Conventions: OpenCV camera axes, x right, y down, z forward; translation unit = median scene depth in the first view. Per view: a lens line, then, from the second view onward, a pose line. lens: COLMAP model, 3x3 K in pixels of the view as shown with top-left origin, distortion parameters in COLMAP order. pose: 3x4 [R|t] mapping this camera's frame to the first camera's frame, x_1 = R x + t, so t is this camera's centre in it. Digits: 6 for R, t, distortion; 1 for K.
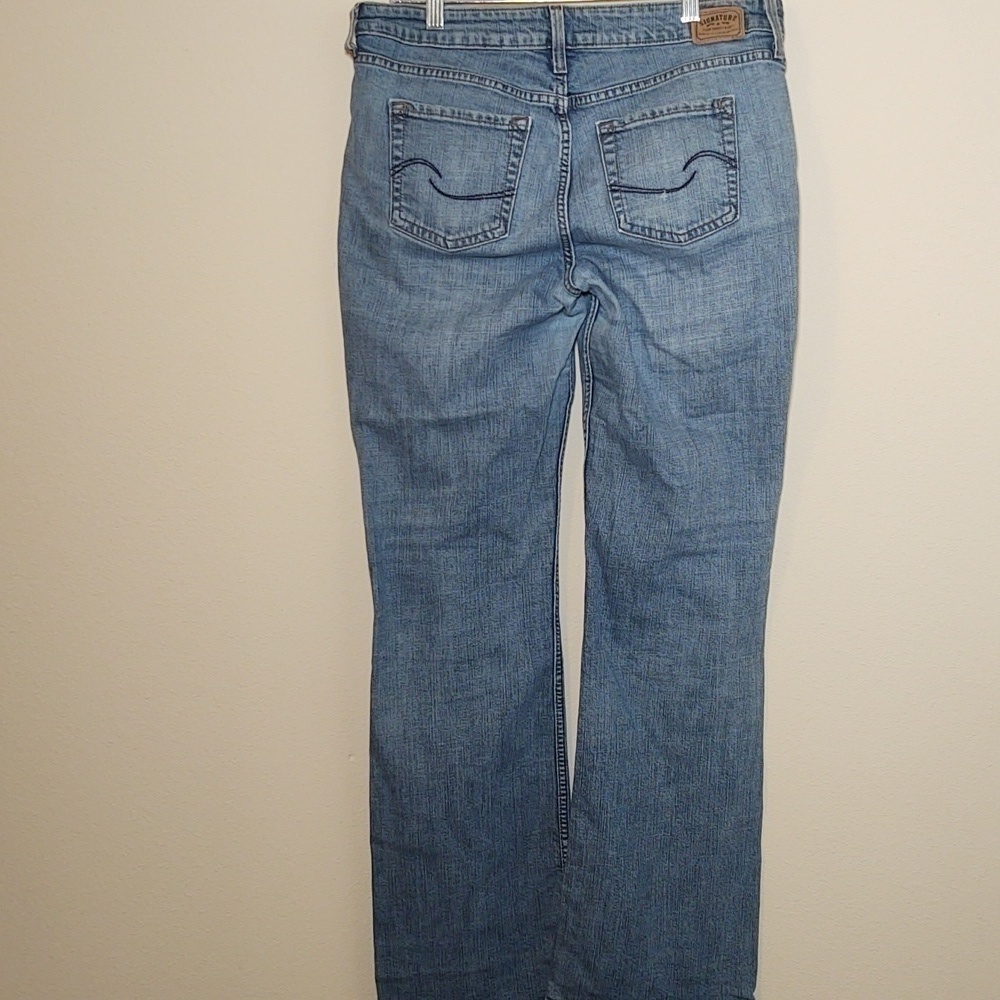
lens RADIAL K [[1432.2, 0, 499.0], [0, 1432.2, 500.0], [0, 0, 1]] dist [0.050554, 0.000000]
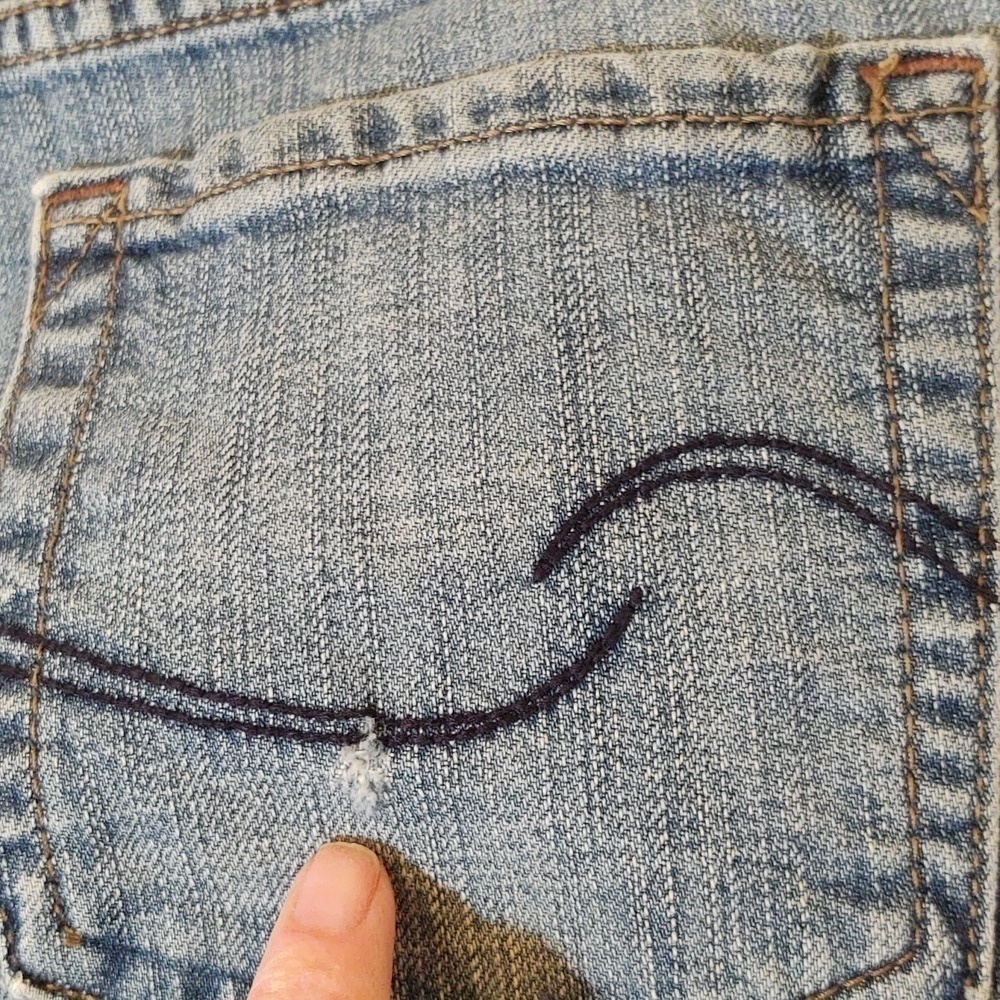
lens RADIAL K [[1432.2, 0, 500.7], [0, 1432.2, 499.0], [0, 0, 1]] dist [0.050554, 0.000000]
pose [[0.992369, 0.093055, -0.080897, 0.133718], [-0.105081, 0.981505, -0.160020, -0.215244], [0.064510, 0.167300, 0.983793, 0.876653]]
